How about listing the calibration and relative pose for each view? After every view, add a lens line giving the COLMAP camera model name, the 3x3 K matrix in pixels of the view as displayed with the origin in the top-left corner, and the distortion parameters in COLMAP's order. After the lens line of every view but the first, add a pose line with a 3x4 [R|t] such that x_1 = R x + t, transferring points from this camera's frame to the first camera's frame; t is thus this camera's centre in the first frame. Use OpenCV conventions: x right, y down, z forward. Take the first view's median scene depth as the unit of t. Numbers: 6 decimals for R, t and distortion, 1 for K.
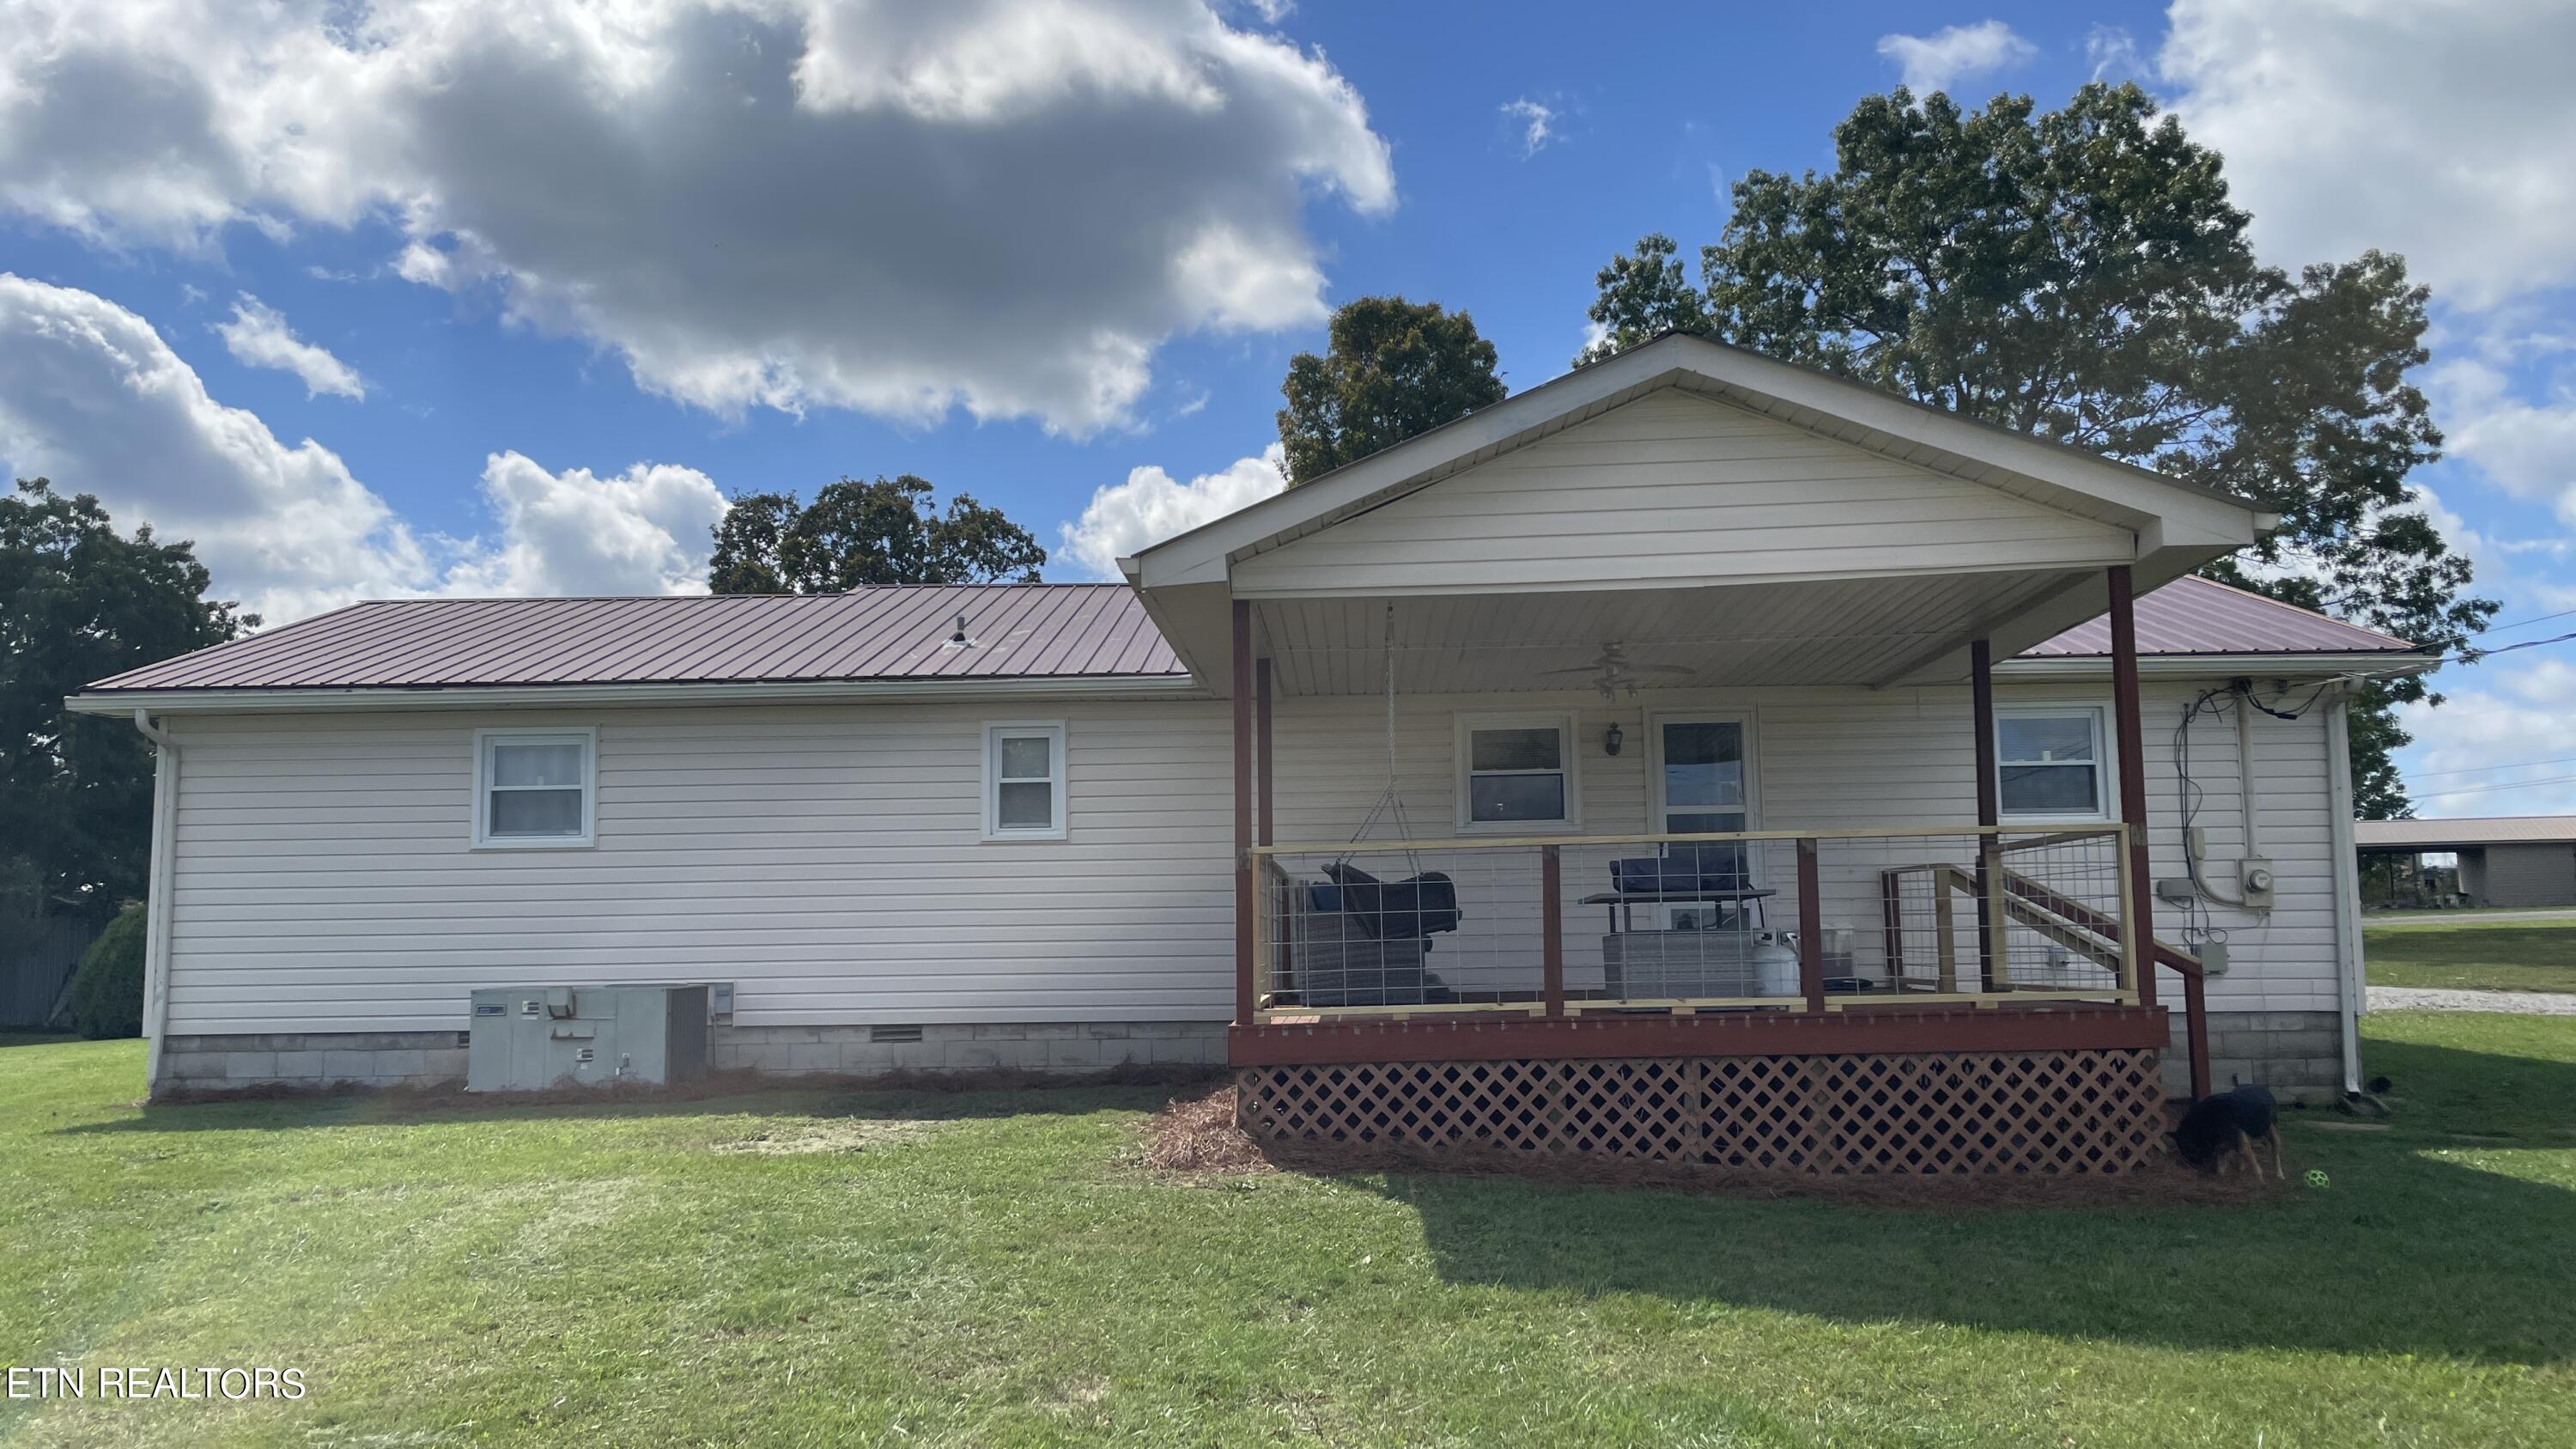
lens RADIAL K [[1954.9, 0, 1302.6], [0, 1954.9, 722.3], [0, 0, 1]] dist [0.089463, -0.122748]
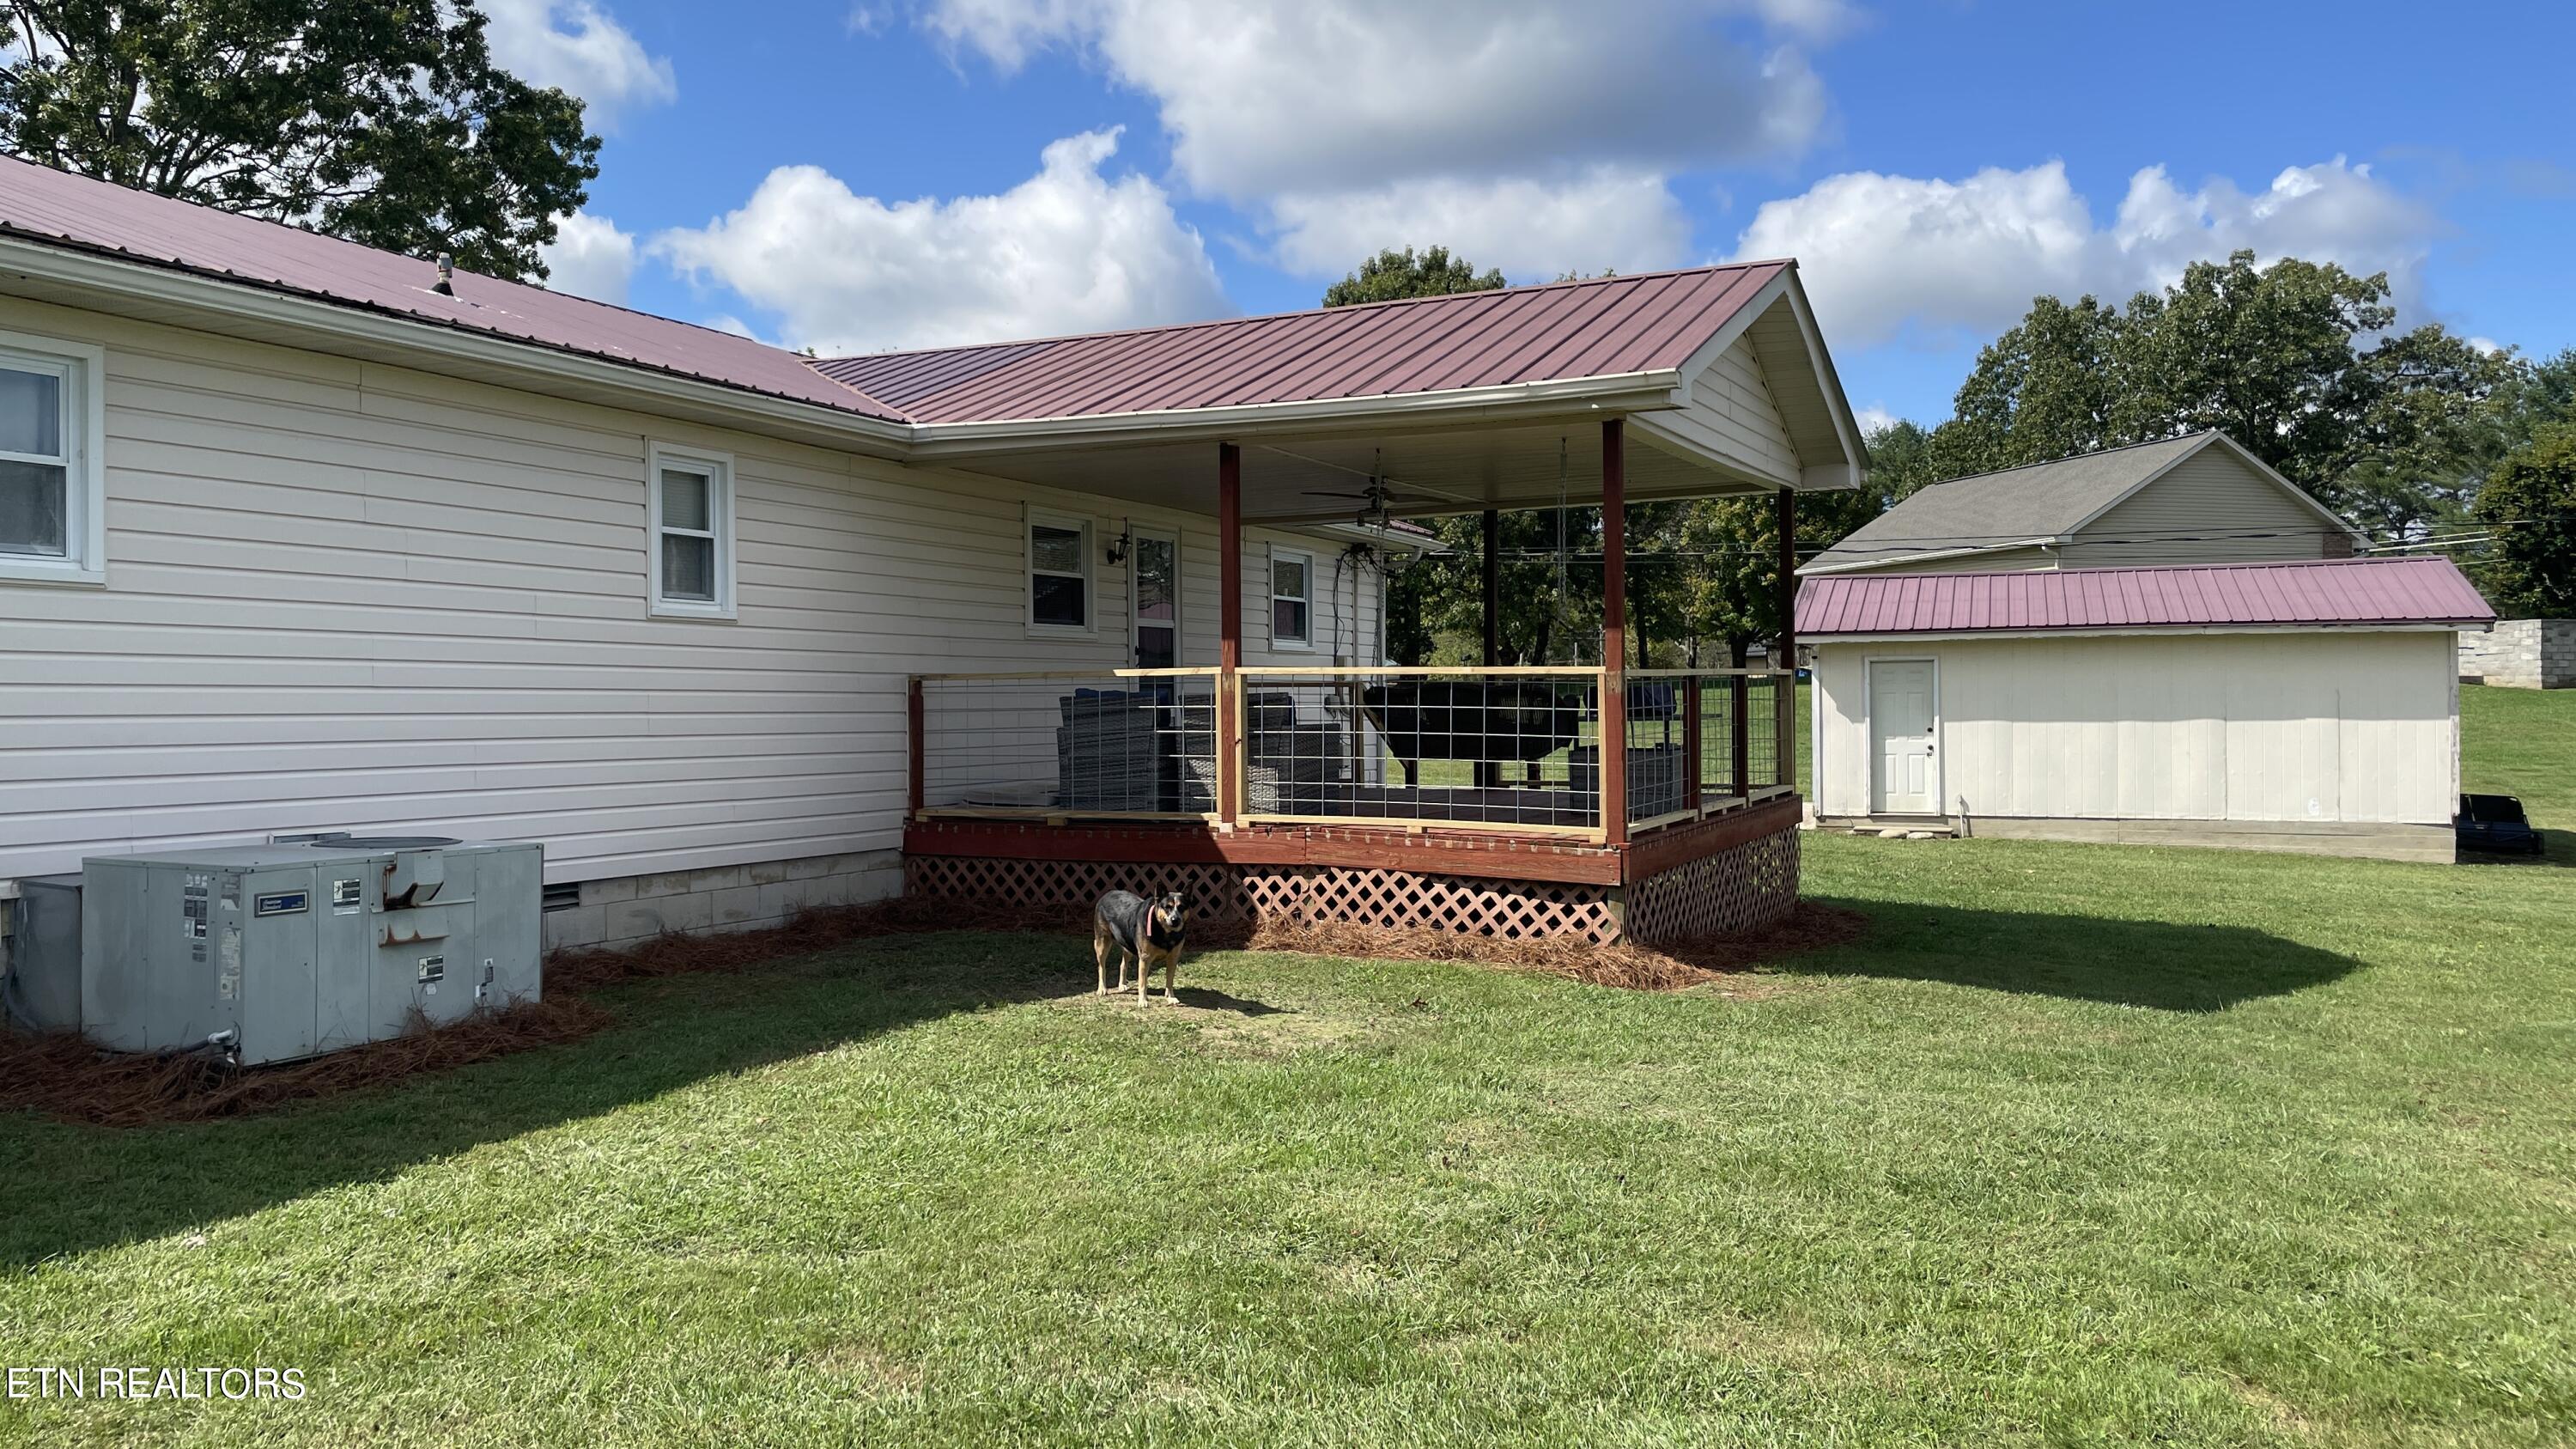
lens RADIAL K [[1954.9, 0, 1302.6], [0, 1954.9, 722.3], [0, 0, 1]] dist [0.089463, -0.122748]
pose [[0.400146, 0.003628, 0.916444, -0.723925], [-0.109222, 0.993054, 0.043759, 0.043624], [-0.909919, -0.117606, 0.397763, 0.519128]]
